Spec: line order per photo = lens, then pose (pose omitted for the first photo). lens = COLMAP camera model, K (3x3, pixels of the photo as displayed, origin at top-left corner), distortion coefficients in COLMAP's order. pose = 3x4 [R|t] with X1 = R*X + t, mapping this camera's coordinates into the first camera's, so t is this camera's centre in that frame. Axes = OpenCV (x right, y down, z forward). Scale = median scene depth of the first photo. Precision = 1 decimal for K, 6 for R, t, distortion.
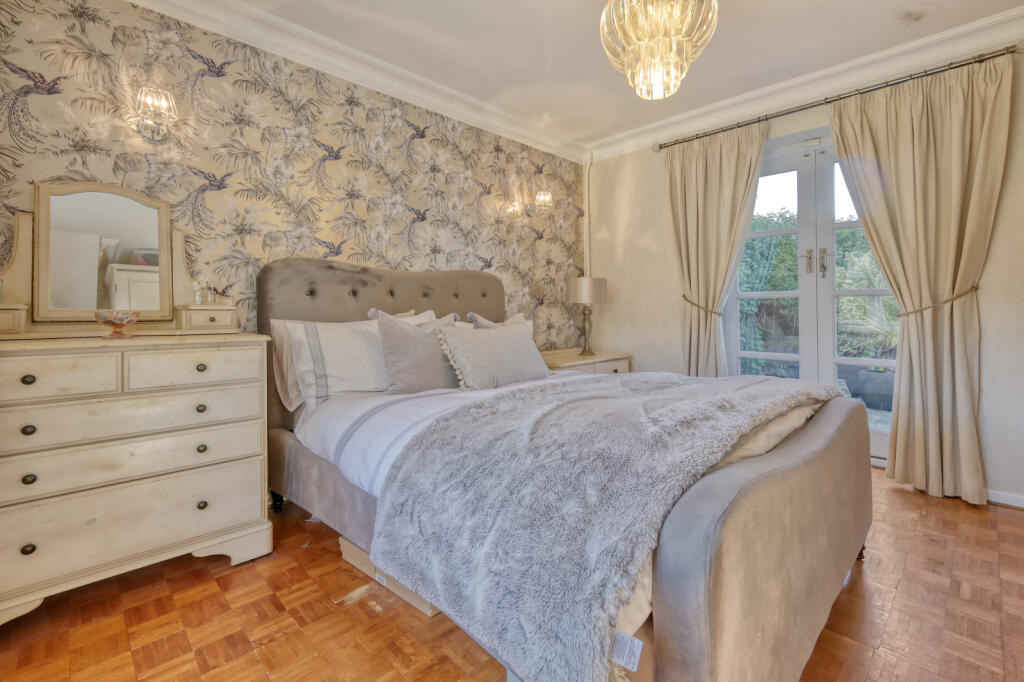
lens RADIAL K [[456.6, 0, 513.8], [0, 456.6, 307.9], [0, 0, 1]] dist [0.000654, 0.000007]
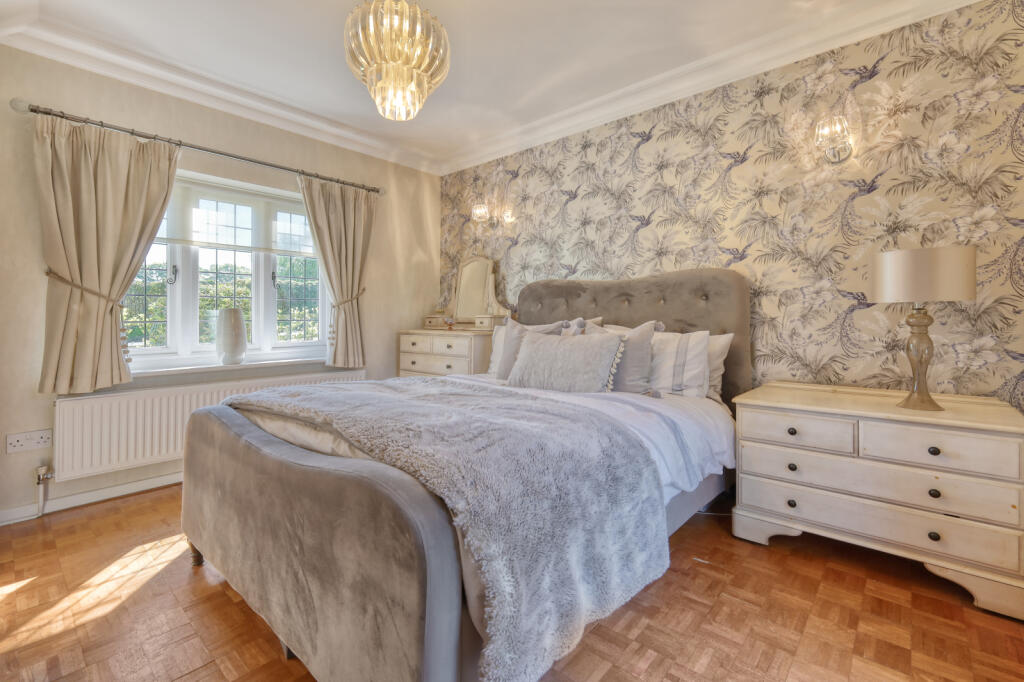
lens RADIAL K [[403.4, 0, 514.3], [0, 403.4, 316.7], [0, 0, 1]] dist [-0.001186, -0.000135]
pose [[0.132984, -0.000289, -0.991118, 0.529130], [0.010705, 0.999942, 0.001144, 0.000961], [0.991060, -0.010762, 0.132979, 0.510073]]
